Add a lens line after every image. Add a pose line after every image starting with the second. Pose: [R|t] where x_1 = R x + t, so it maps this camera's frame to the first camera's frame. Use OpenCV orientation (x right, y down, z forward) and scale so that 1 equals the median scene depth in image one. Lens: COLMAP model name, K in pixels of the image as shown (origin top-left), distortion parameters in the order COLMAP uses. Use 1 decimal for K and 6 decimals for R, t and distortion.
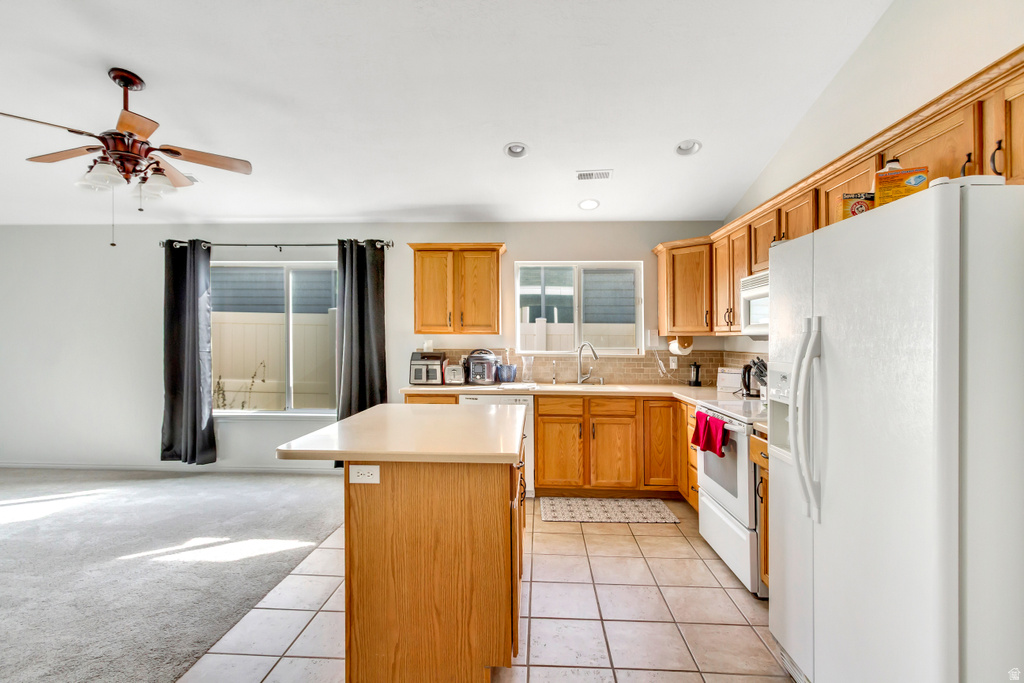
lens RADIAL K [[482.4, 0, 505.6], [0, 482.4, 336.1], [0, 0, 1]] dist [0.009372, 0.000019]
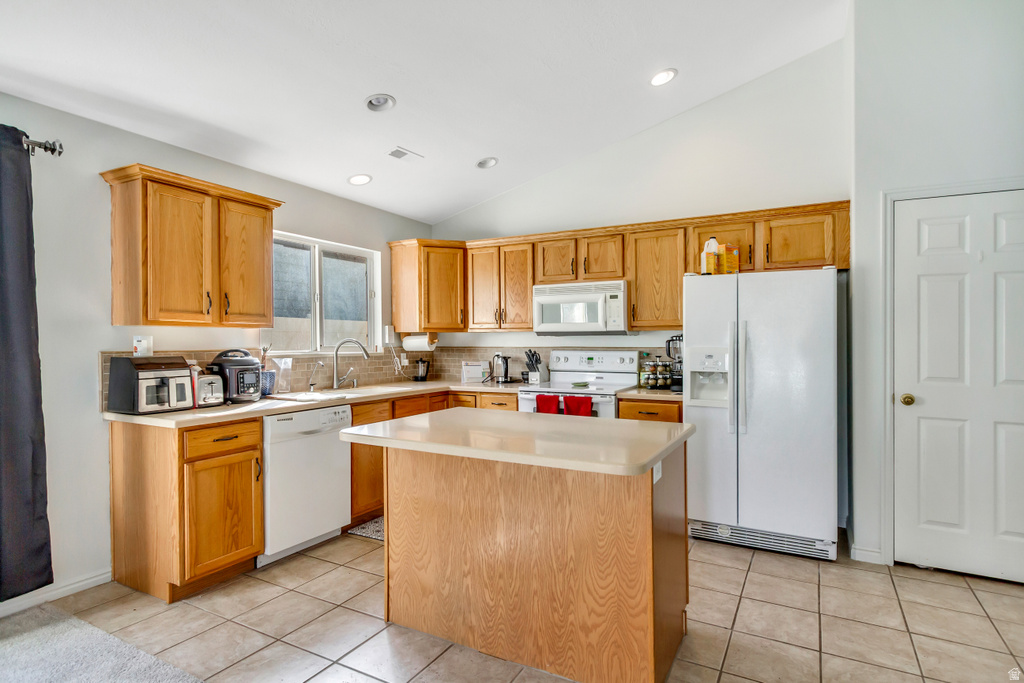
lens RADIAL K [[554.0, 0, 504.6], [0, 554.0, 333.3], [0, 0, 1]] dist [0.011433, -0.001883]
pose [[0.431582, 0.006544, 0.902050, -0.600597], [-0.003509, 0.999978, -0.005576, 0.007550], [-0.902067, -0.000759, 0.431596, 0.334112]]
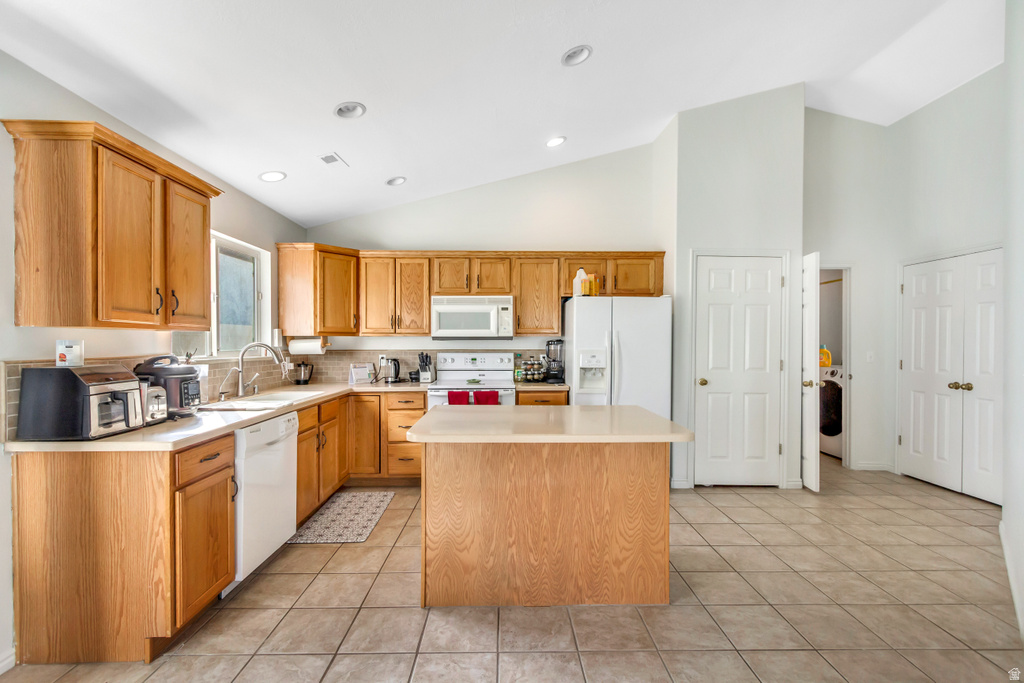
lens RADIAL K [[482.4, 0, 510.8], [0, 482.4, 340.4], [0, 0, 1]] dist [0.009372, 0.000019]
pose [[-0.086037, -0.000726, 0.996292, -0.678640], [-0.008215, 0.999966, 0.000019, 0.005433], [-0.996258, -0.008183, -0.086040, 0.653793]]
